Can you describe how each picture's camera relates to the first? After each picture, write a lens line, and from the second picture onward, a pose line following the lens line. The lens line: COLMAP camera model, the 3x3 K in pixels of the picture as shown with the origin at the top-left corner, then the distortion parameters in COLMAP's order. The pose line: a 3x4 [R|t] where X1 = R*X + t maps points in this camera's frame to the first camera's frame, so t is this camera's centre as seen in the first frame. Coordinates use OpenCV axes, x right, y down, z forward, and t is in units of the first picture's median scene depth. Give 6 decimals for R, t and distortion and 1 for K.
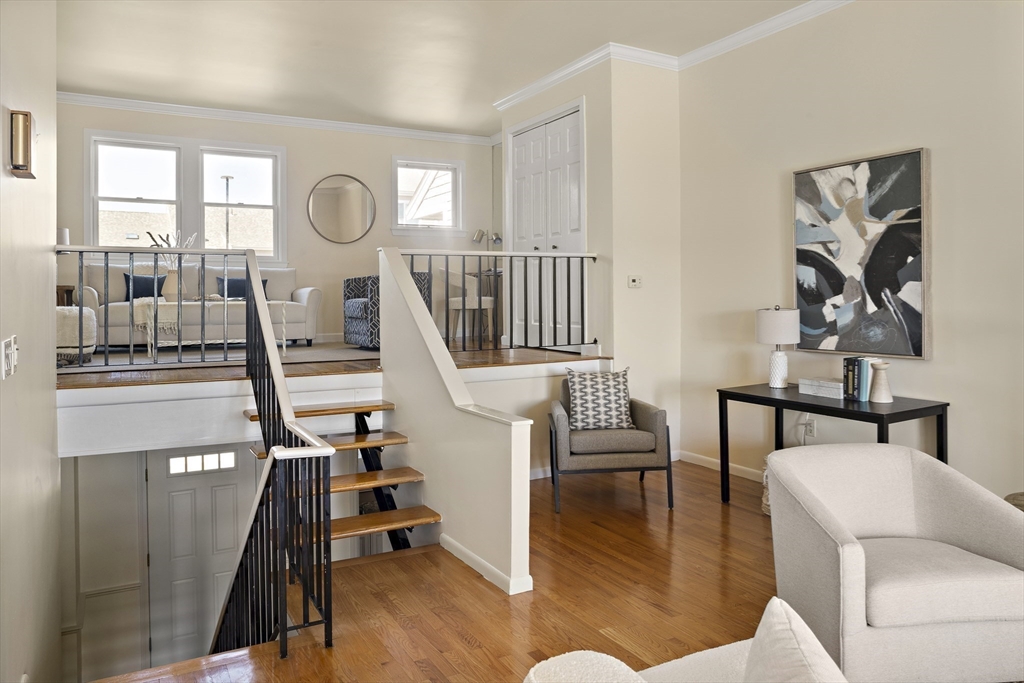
lens RADIAL K [[714.9, 0, 499.6], [0, 714.9, 293.5], [0, 0, 1]] dist [-0.002584, -0.000542]
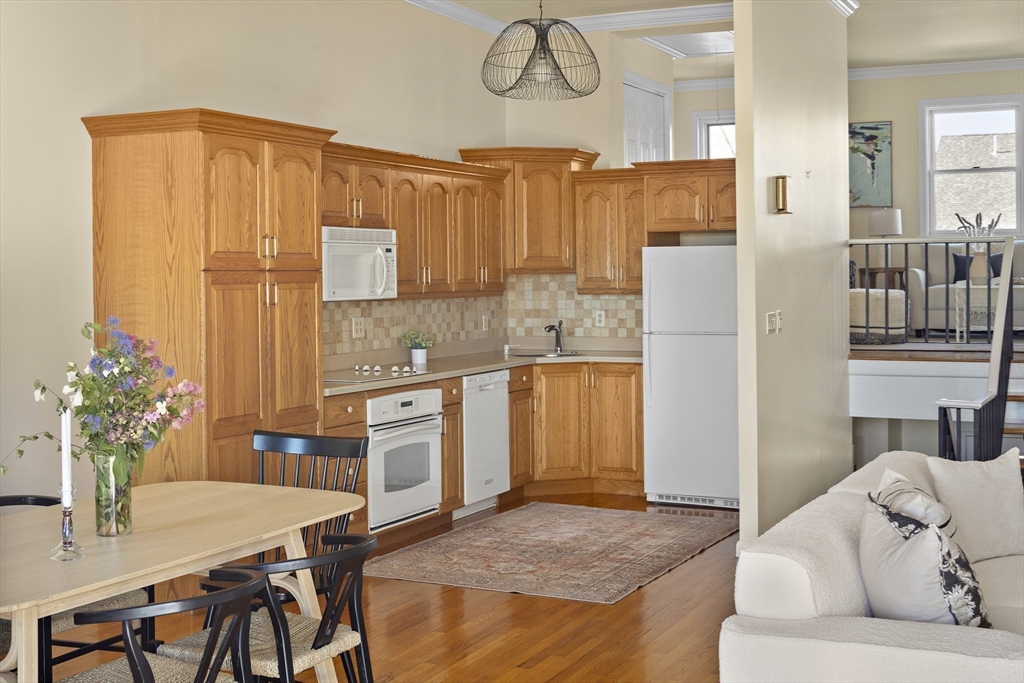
lens RADIAL K [[1361.2, 0, 512.0], [0, 1361.2, 339.7], [0, 0, 1]] dist [-0.005121, 0.000000]
pose [[0.595482, 0.035164, -0.802598, 0.864384], [0.013745, 0.998449, 0.053942, -0.030578], [0.803251, -0.043153, 0.594076, -0.802490]]
